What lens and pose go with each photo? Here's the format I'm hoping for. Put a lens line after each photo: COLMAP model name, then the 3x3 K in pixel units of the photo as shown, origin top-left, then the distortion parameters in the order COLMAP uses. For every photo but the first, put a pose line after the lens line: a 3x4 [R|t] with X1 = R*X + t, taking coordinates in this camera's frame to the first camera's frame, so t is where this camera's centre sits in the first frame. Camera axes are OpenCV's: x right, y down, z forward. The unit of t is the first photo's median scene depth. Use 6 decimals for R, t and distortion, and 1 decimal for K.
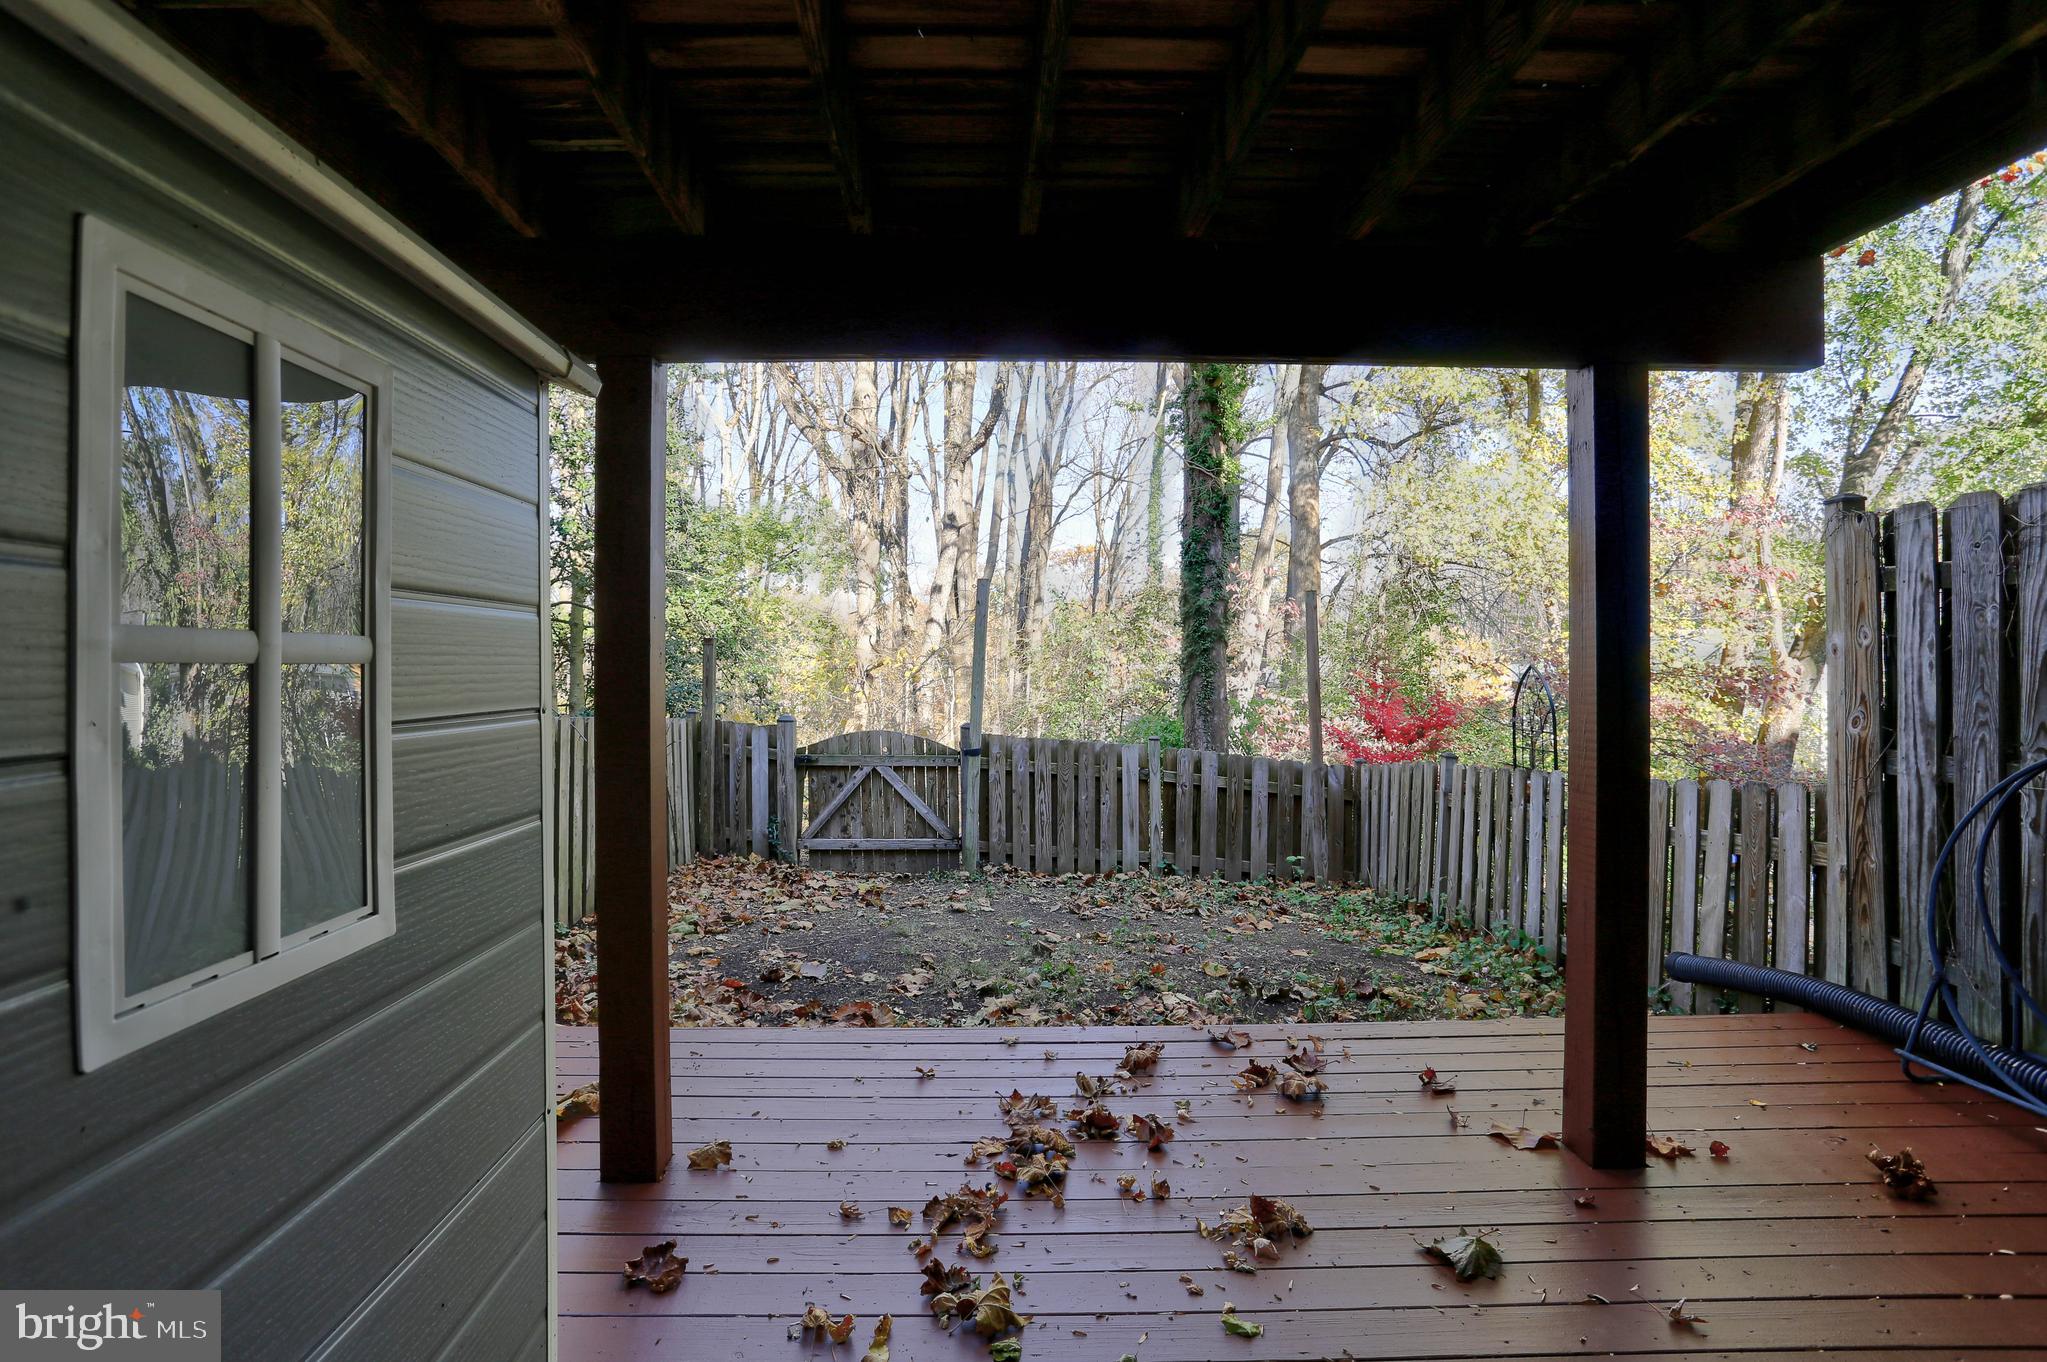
lens RADIAL K [[1008.2, 0, 1017.3], [0, 1008.2, 662.8], [0, 0, 1]] dist [-0.065234, 0.027616]
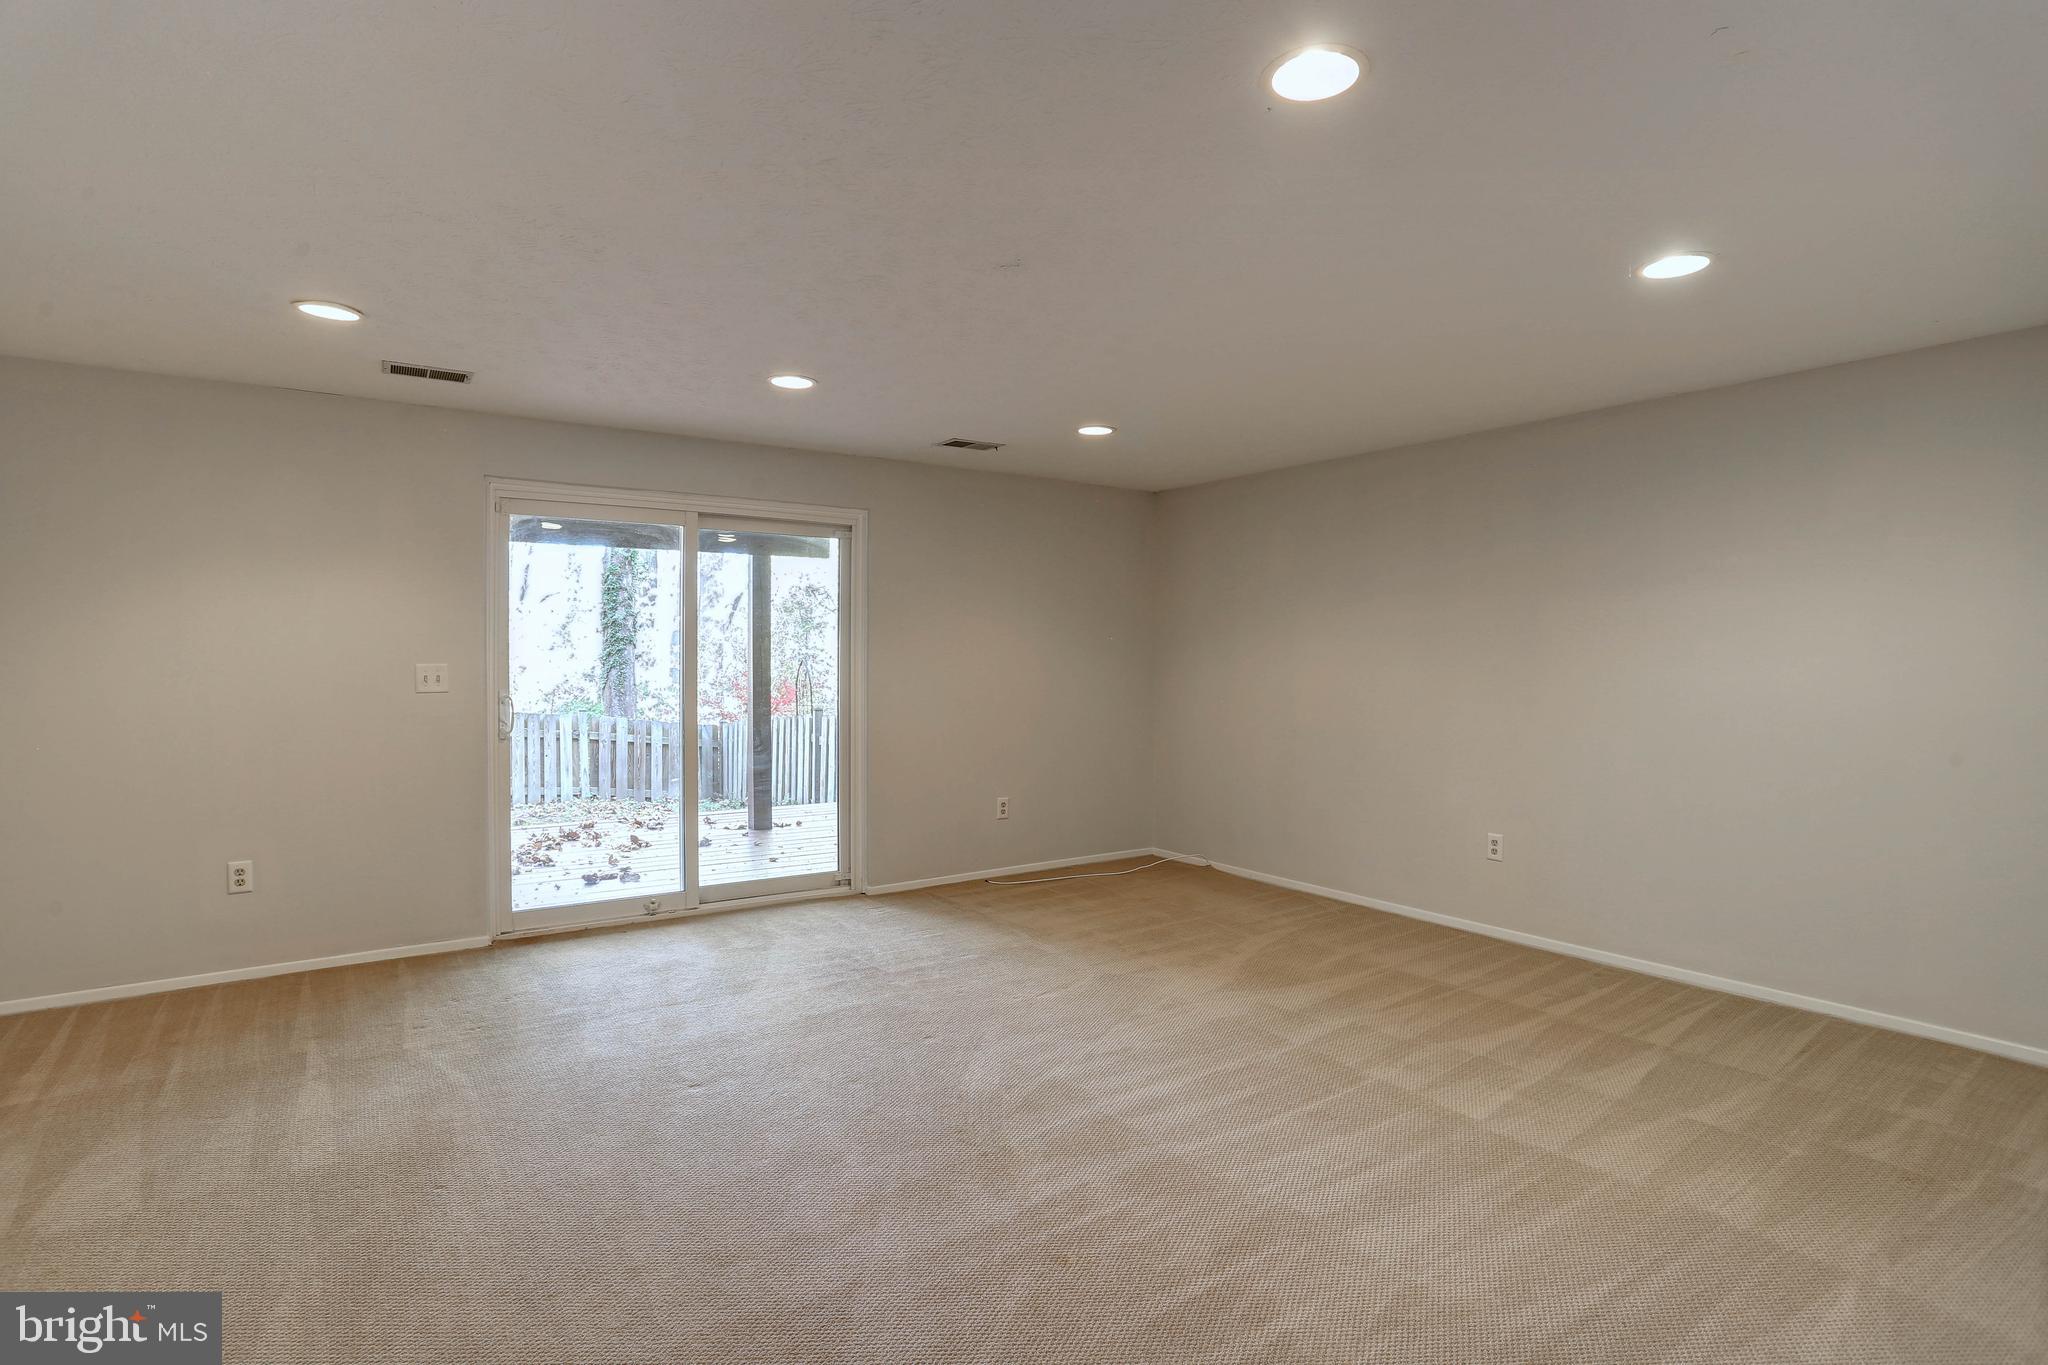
lens RADIAL K [[1008.7, 0, 1017.8], [0, 1008.7, 664.2], [0, 0, 1]] dist [-0.065234, 0.027616]
pose [[0.848921, -0.004322, 0.528502, -0.094689], [0.003094, 0.999990, 0.003209, 0.005032], [-0.528511, -0.001089, 0.848926, -0.576368]]
